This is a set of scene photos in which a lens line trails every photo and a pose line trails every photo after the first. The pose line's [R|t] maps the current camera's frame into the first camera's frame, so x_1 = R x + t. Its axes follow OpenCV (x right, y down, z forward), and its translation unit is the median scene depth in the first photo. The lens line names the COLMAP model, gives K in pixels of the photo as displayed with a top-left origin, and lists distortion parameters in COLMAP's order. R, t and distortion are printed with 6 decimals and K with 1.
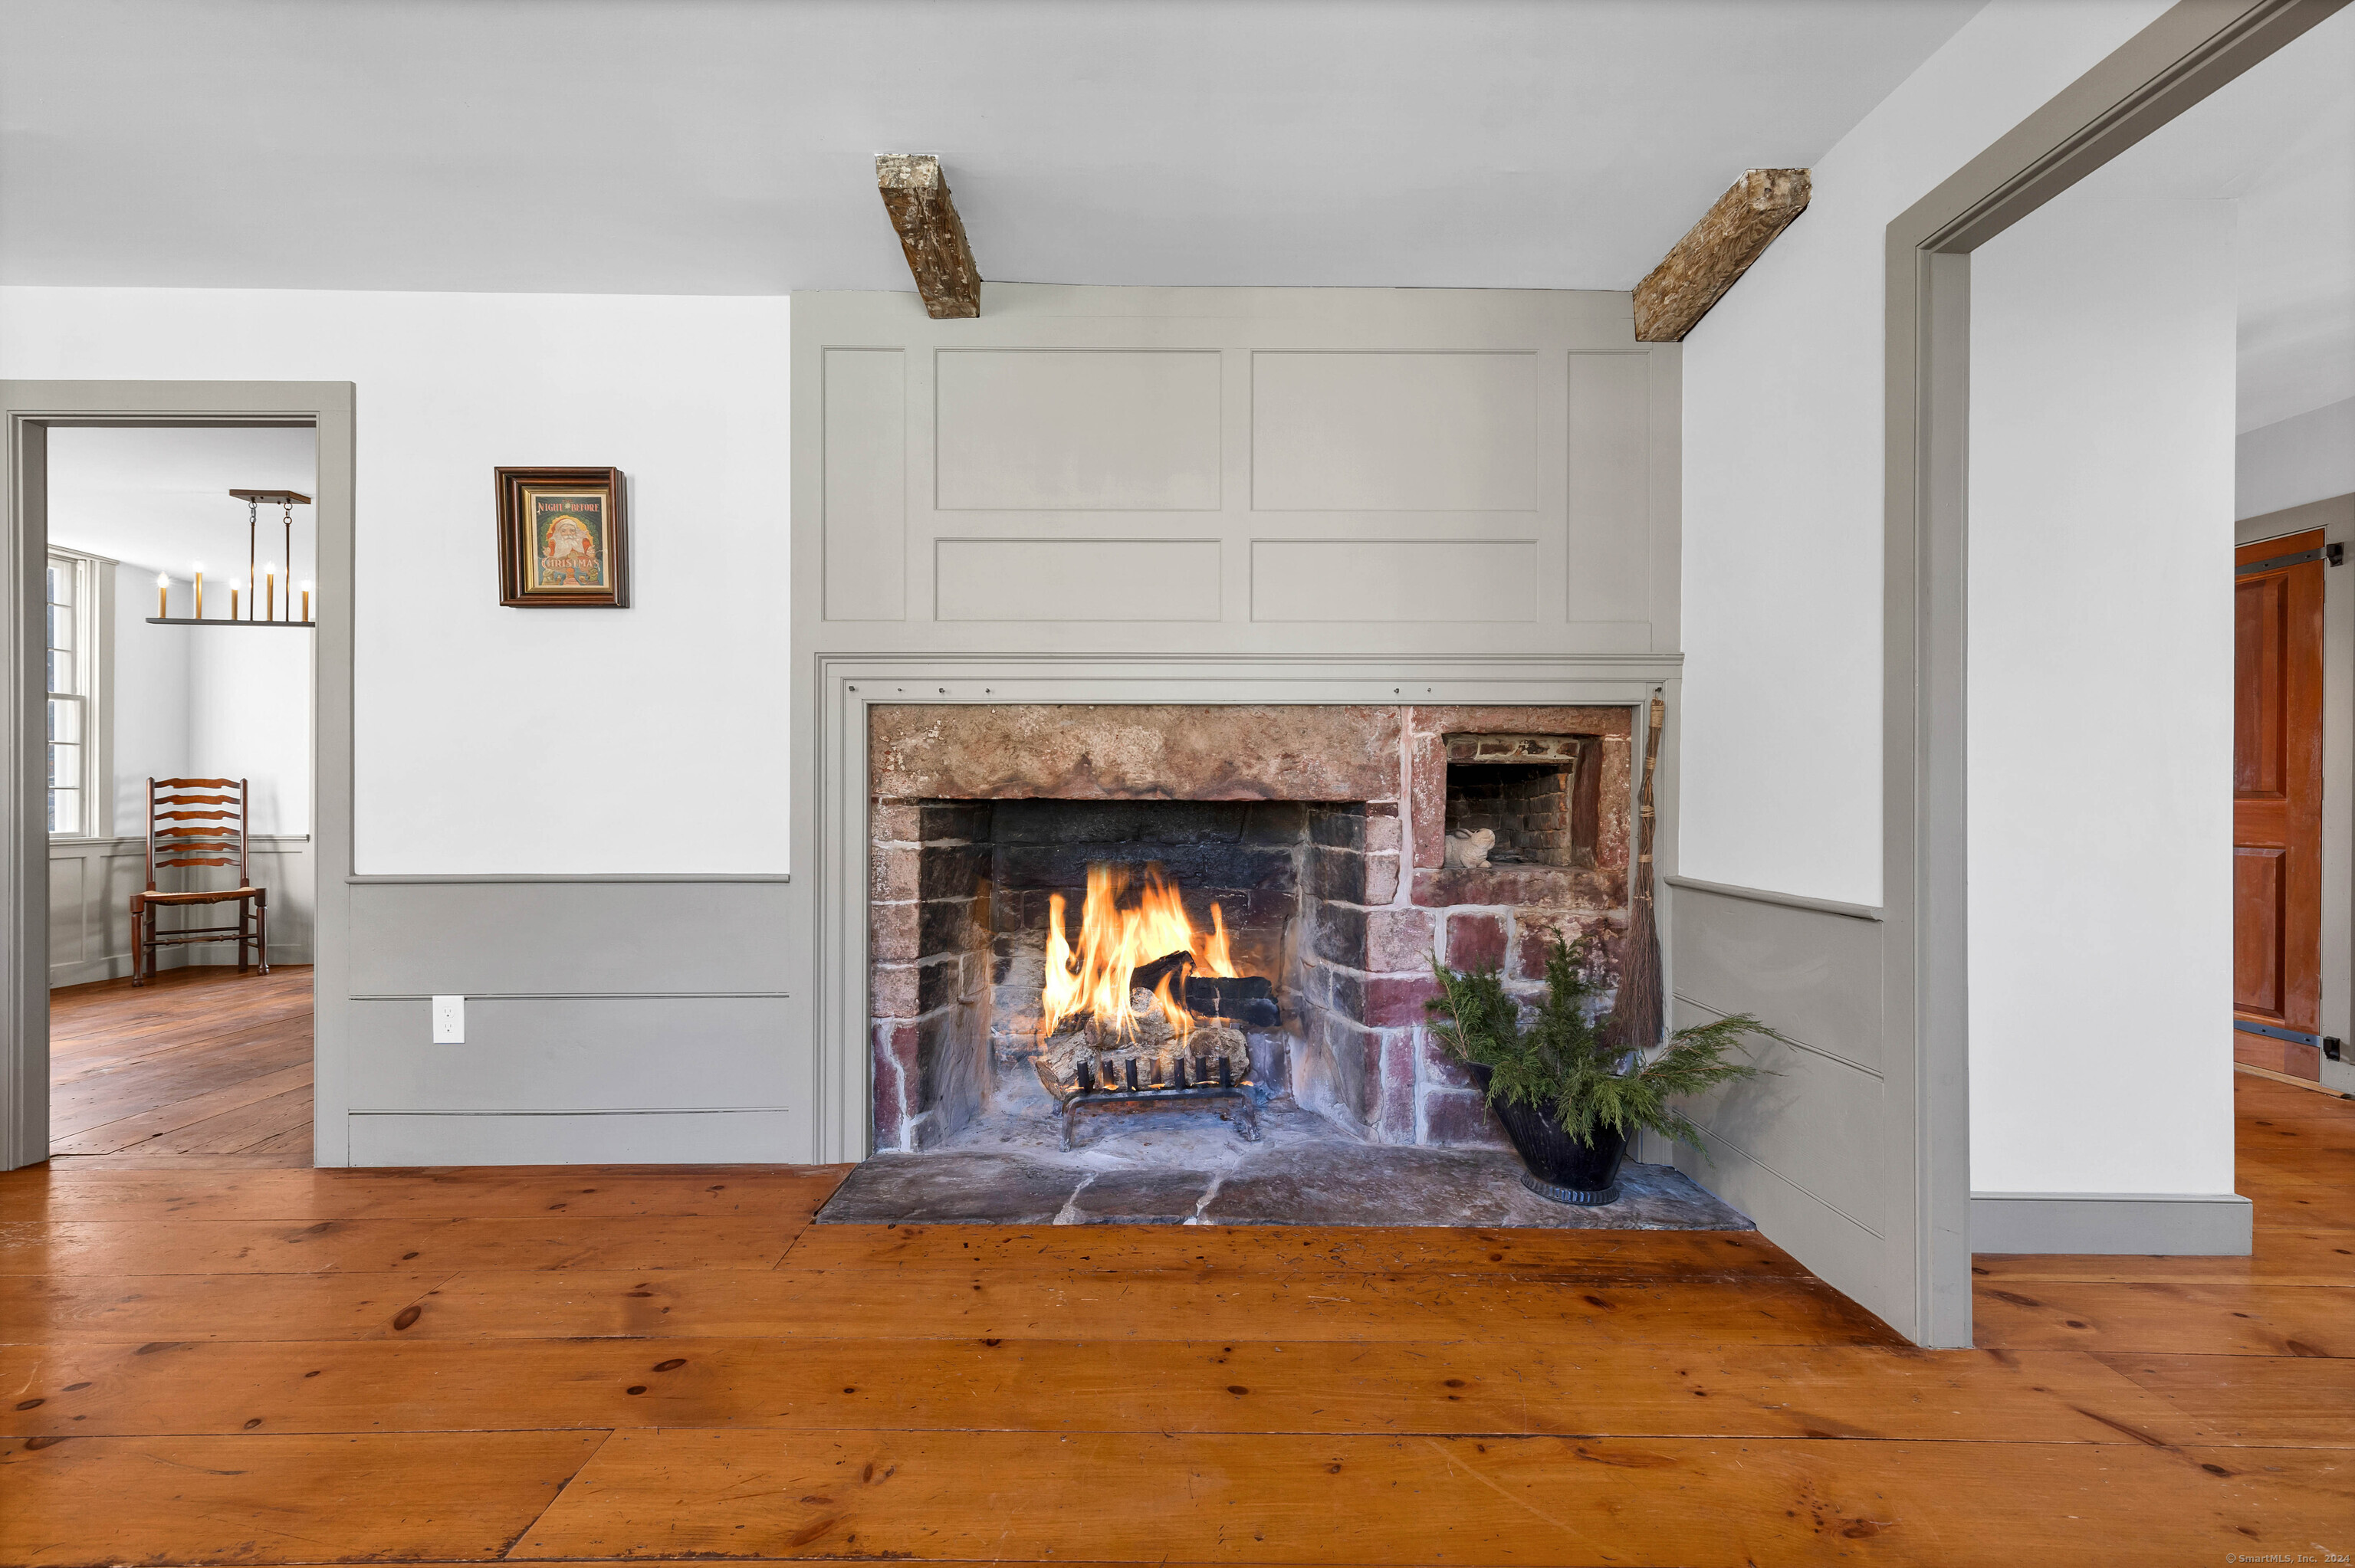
lens RADIAL K [[1092.1, 0, 1177.1], [0, 1092.1, 795.2], [0, 0, 1]] dist [0.011953, -0.003101]
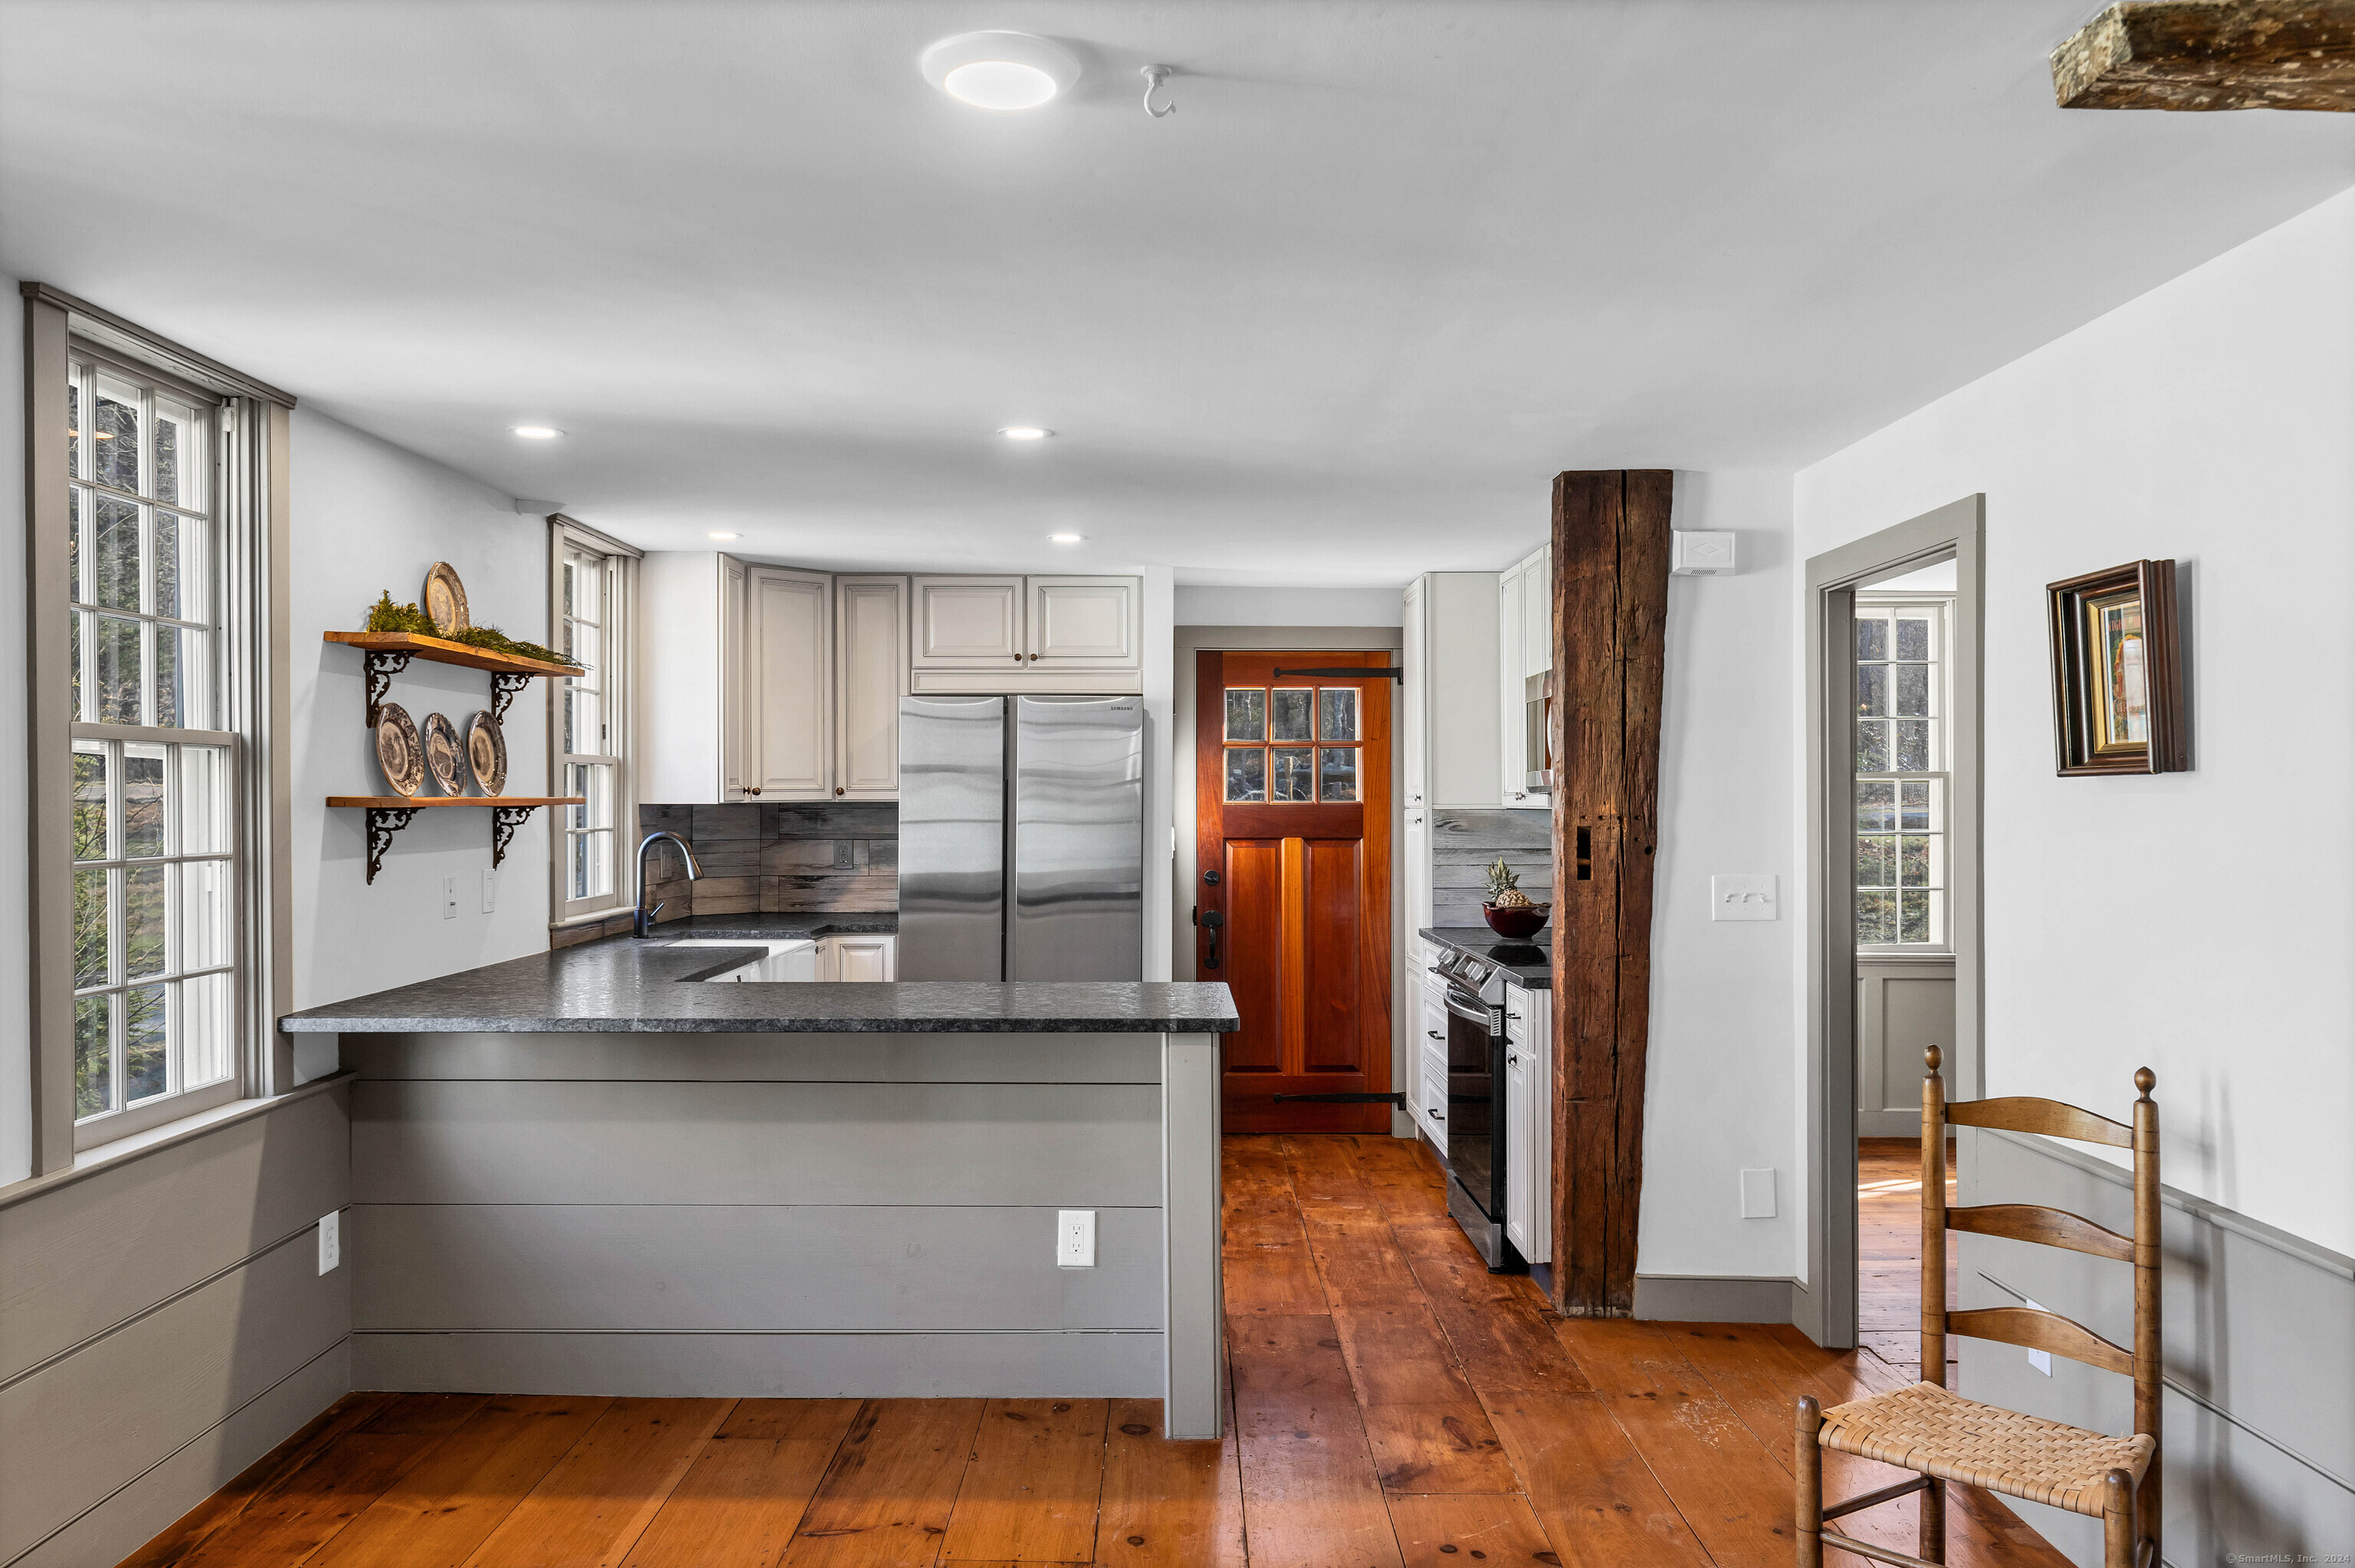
lens RADIAL K [[1699.2, 0, 1173.9], [0, 1699.2, 795.7], [0, 0, 1]] dist [0.002804, -0.000060]
pose [[-0.020950, 0.001272, -0.999780, 0.472112], [0.003364, 0.999994, 0.001202, -0.157289], [0.999775, -0.003338, -0.020954, 0.434607]]
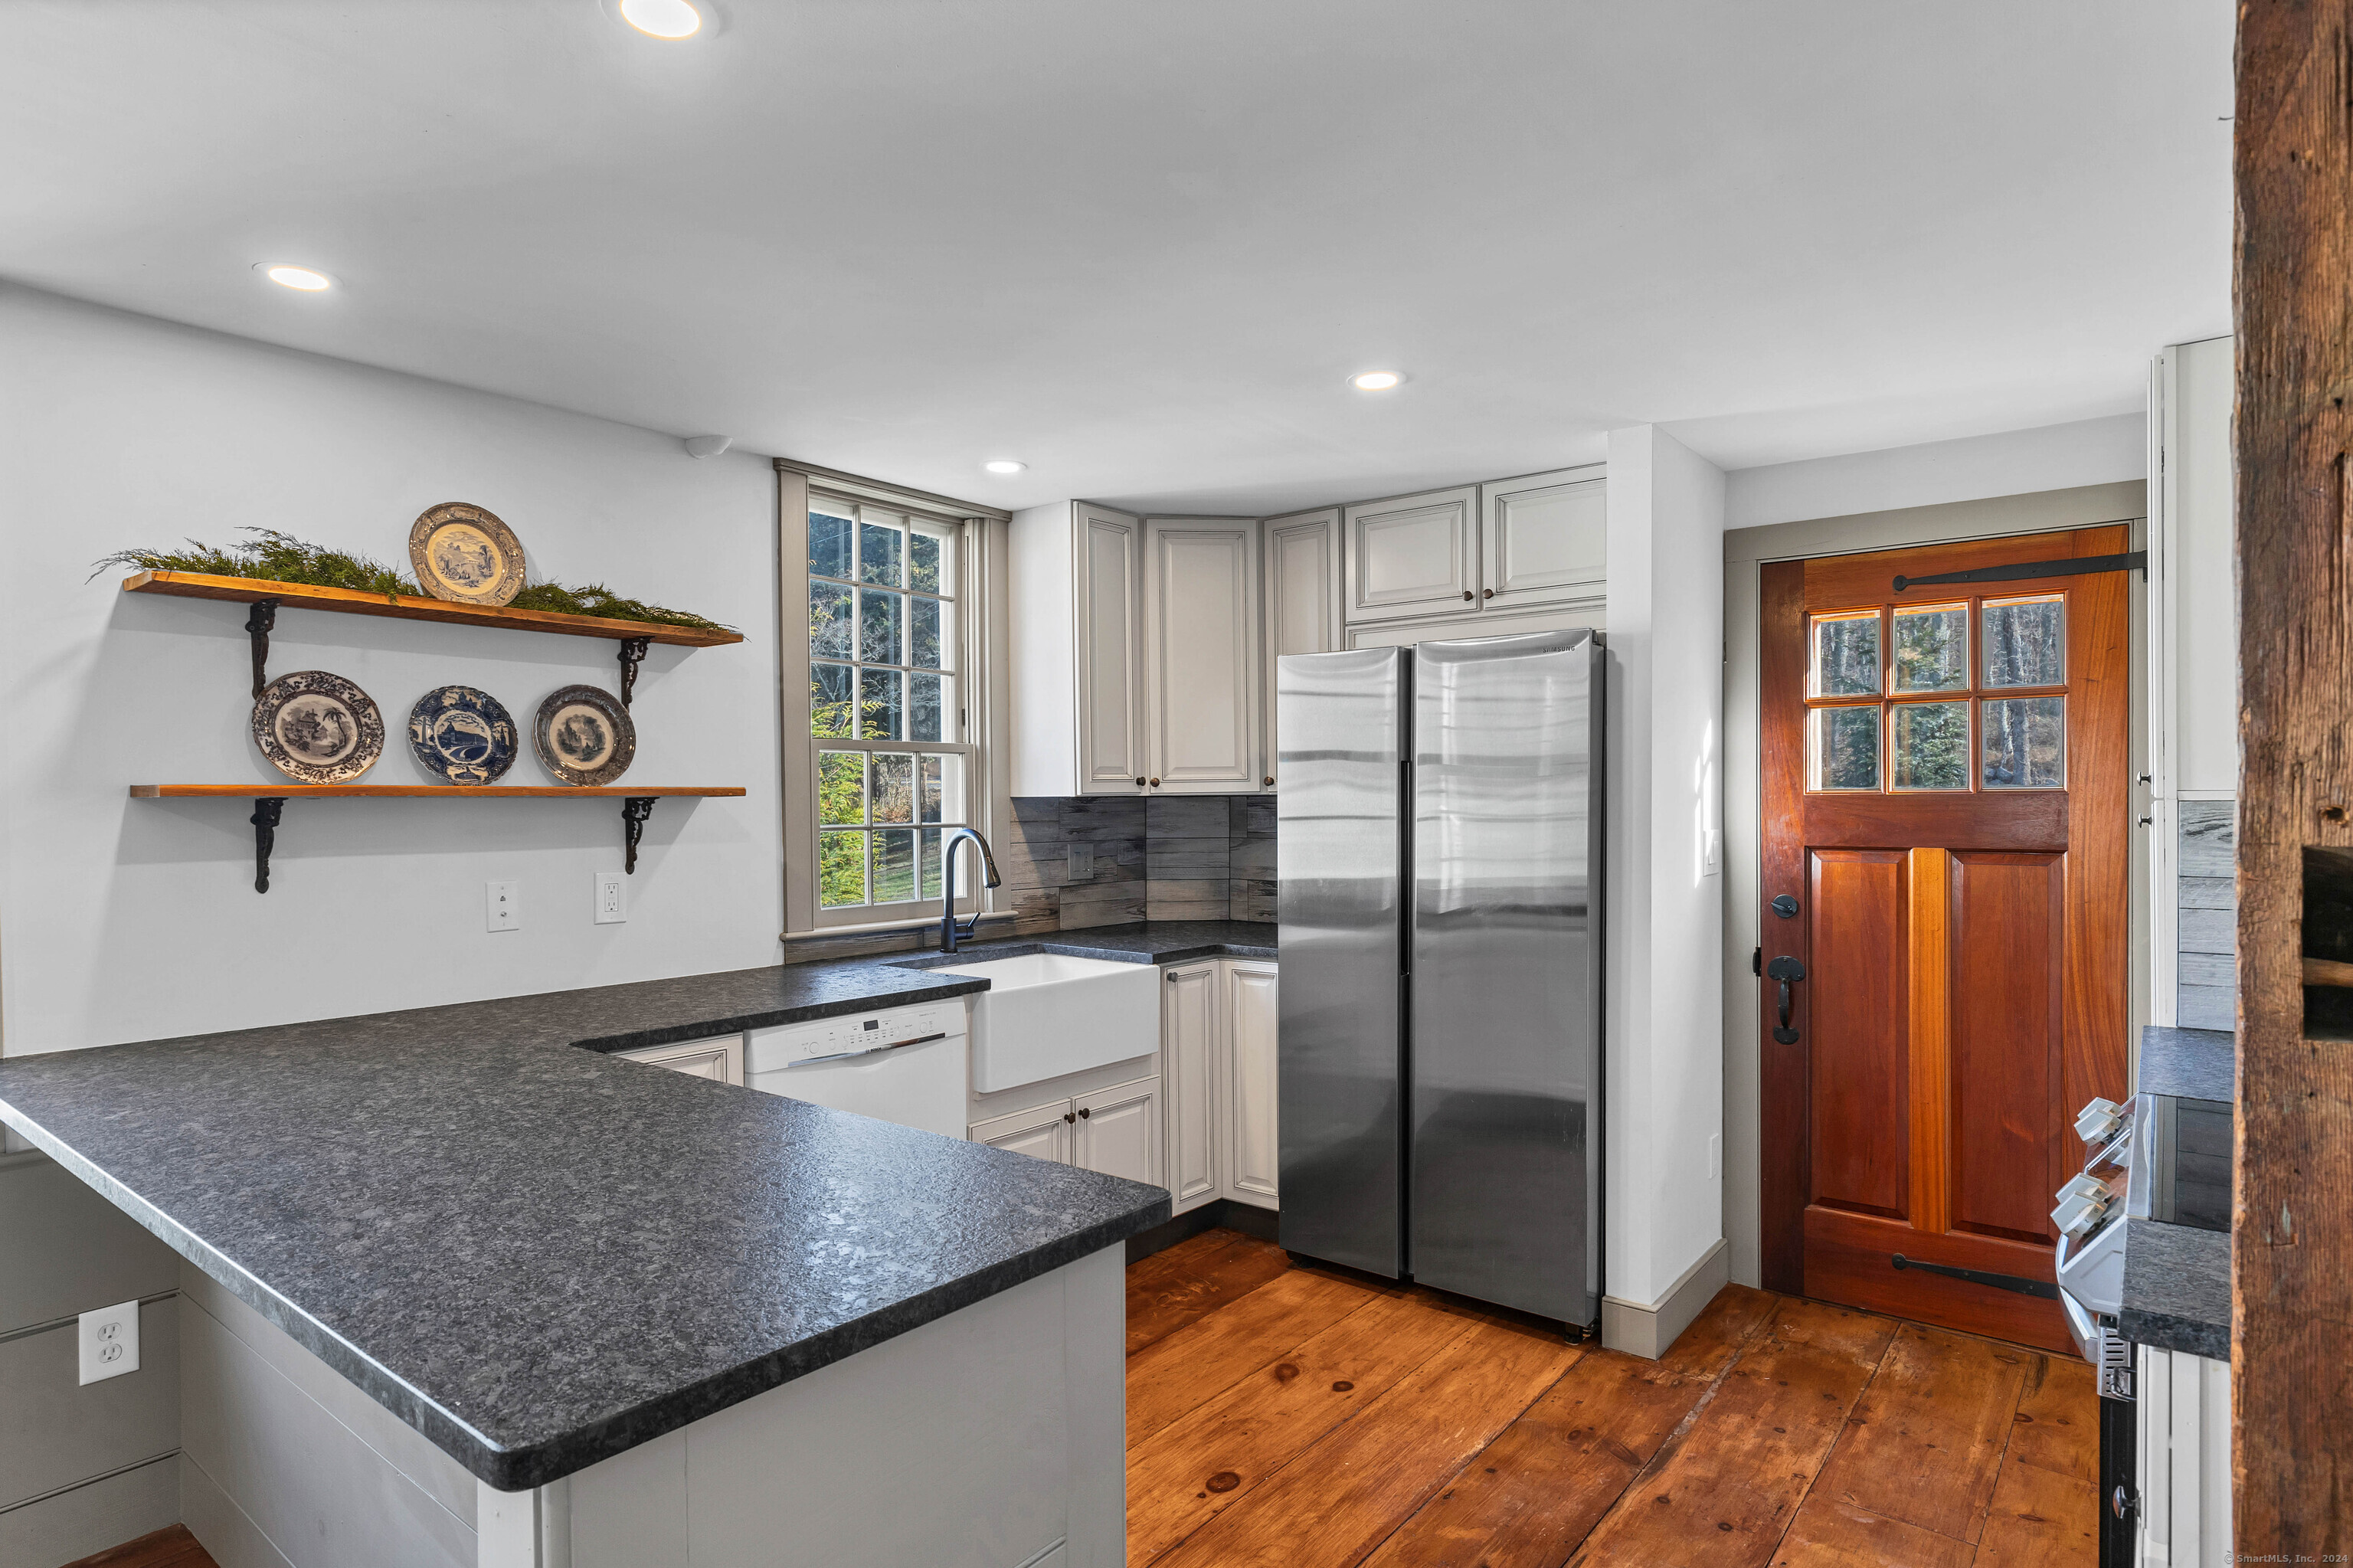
lens RADIAL K [[1262.0, 0, 1174.8], [0, 1262.0, 807.9], [0, 0, 1]] dist [0.001968, 0.000459]
pose [[-0.644250, 0.009242, -0.764759, -0.648255], [0.008912, 0.999950, 0.004577, -0.140094], [0.764763, -0.003867, -0.644300, 0.756465]]
